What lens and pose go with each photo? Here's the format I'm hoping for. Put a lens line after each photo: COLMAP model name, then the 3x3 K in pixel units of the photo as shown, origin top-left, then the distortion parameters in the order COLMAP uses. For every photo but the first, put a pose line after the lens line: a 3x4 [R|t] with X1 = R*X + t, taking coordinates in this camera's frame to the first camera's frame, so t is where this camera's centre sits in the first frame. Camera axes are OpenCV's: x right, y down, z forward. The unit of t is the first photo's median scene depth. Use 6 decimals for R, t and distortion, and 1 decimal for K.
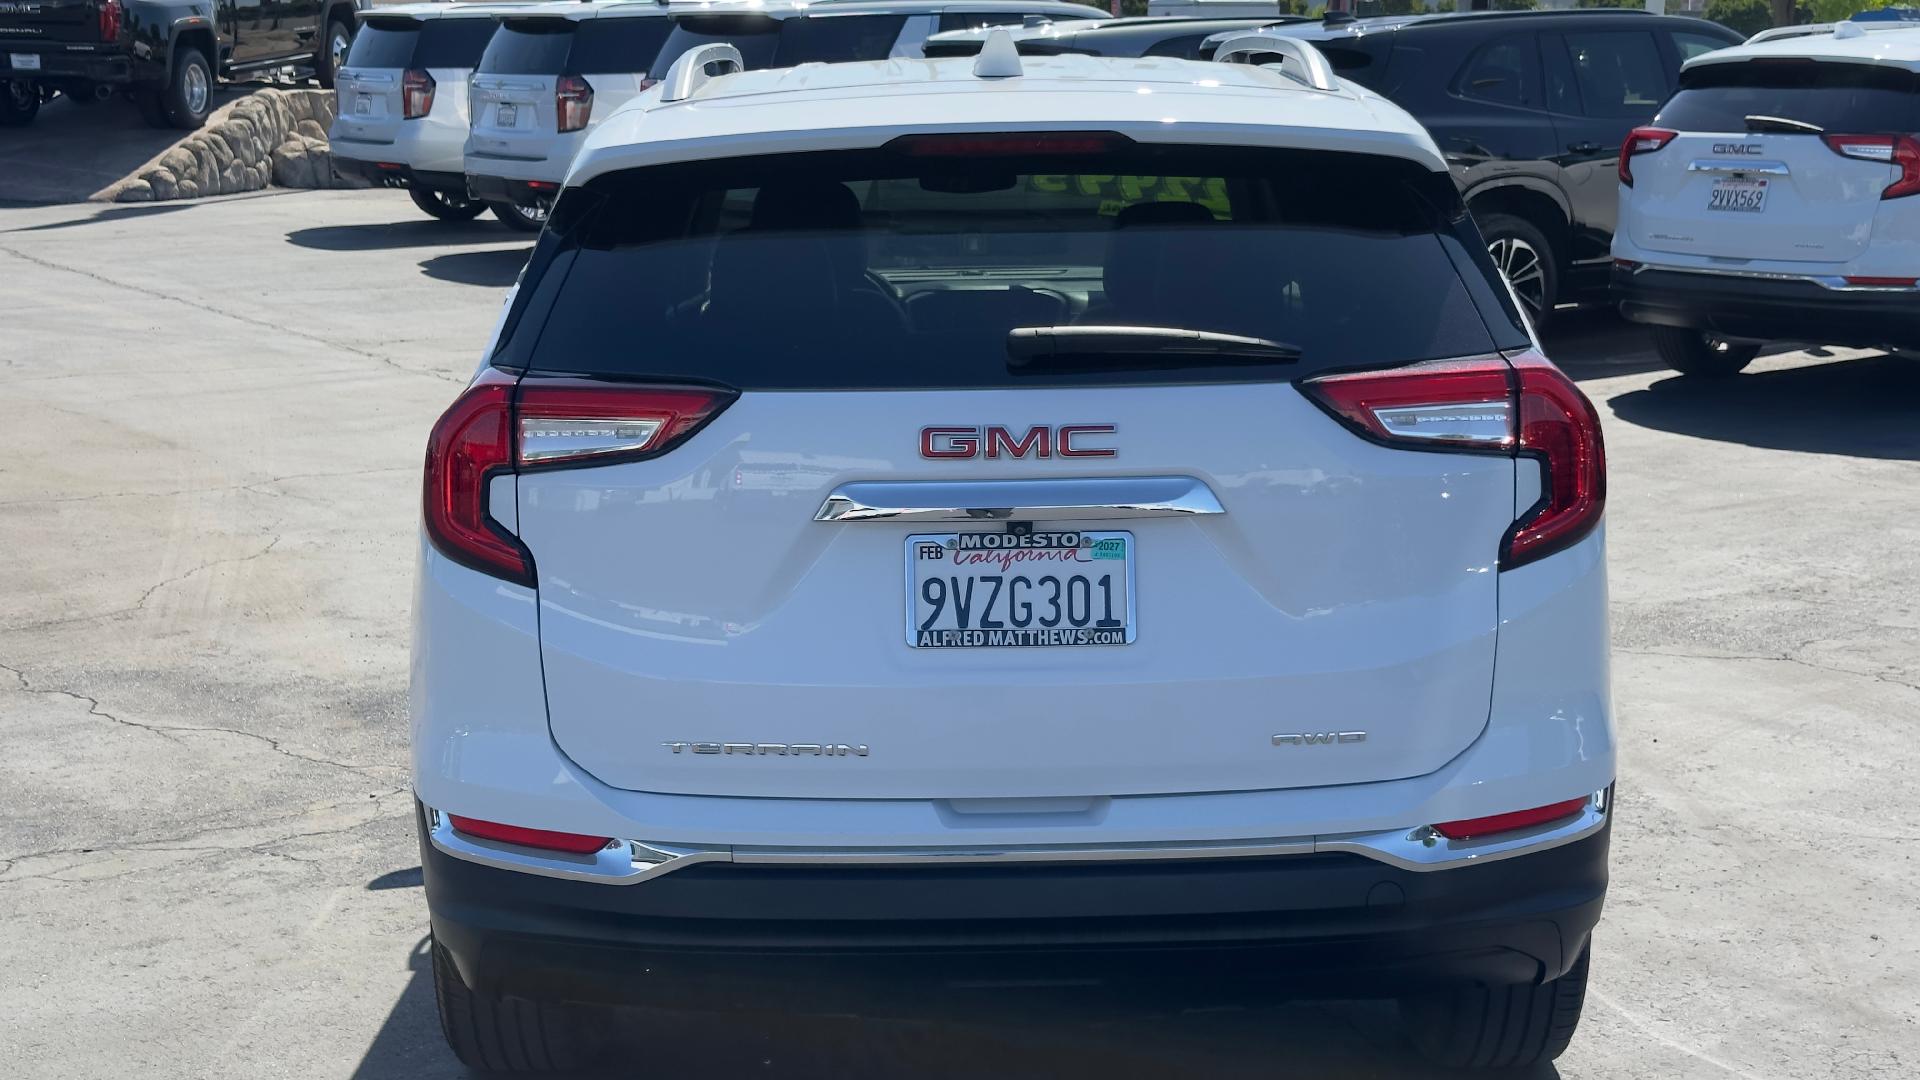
lens RADIAL K [[2637.9, 0, 960.0], [0, 2637.9, 540.0], [0, 0, 1]] dist [0.146852, -0.001913]
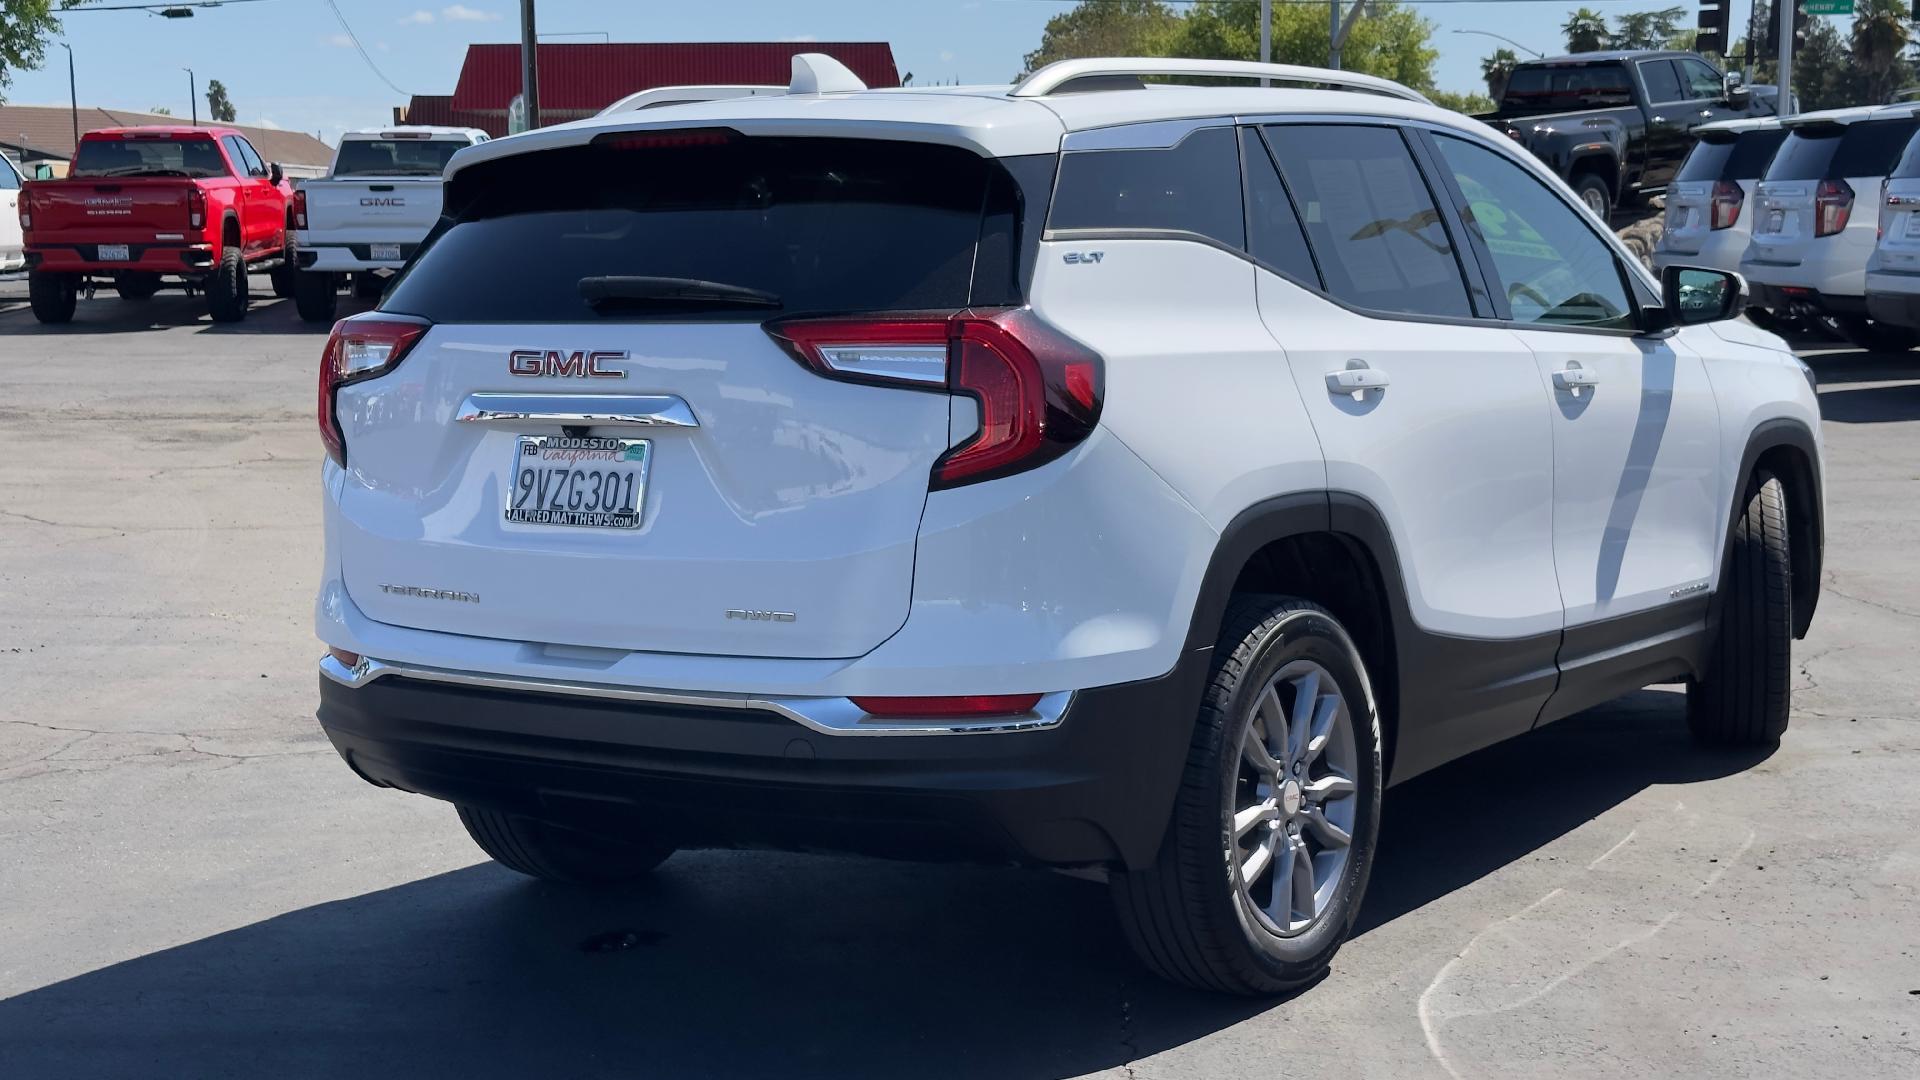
lens RADIAL K [[2637.9, 0, 960.0], [0, 2637.9, 540.0], [0, 0, 1]] dist [0.146852, -0.001913]
pose [[0.822341, 0.057813, -0.566051, 0.901768], [-0.087093, 0.995891, -0.024811, 0.062843], [0.562290, 0.069702, 0.823997, 0.049718]]
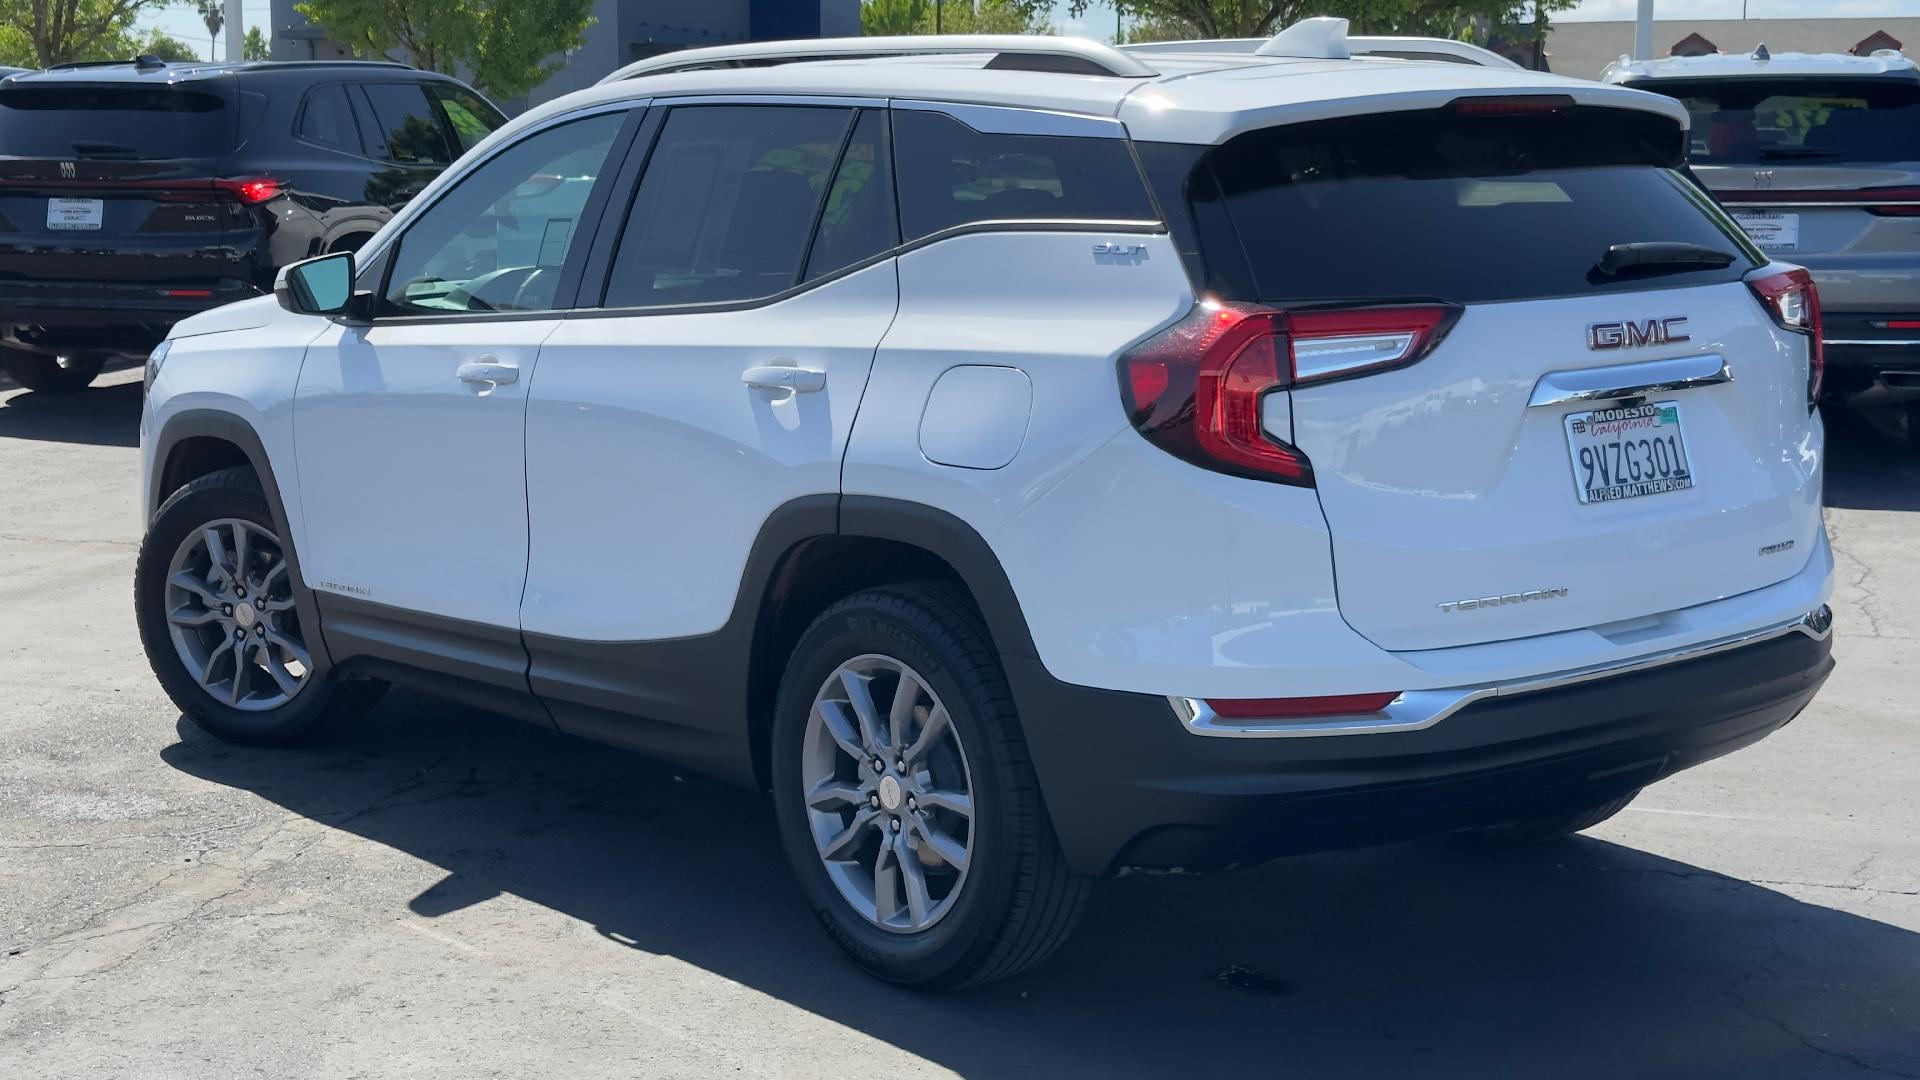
lens RADIAL K [[2637.9, 0, 960.0], [0, 2637.9, 540.0], [0, 0, 1]] dist [0.146852, -0.001913]
pose [[0.786744, -0.092859, 0.610255, -1.009017], [0.112233, 0.993661, 0.006509, 0.016378], [-0.606990, 0.063370, 0.792179, 0.188832]]
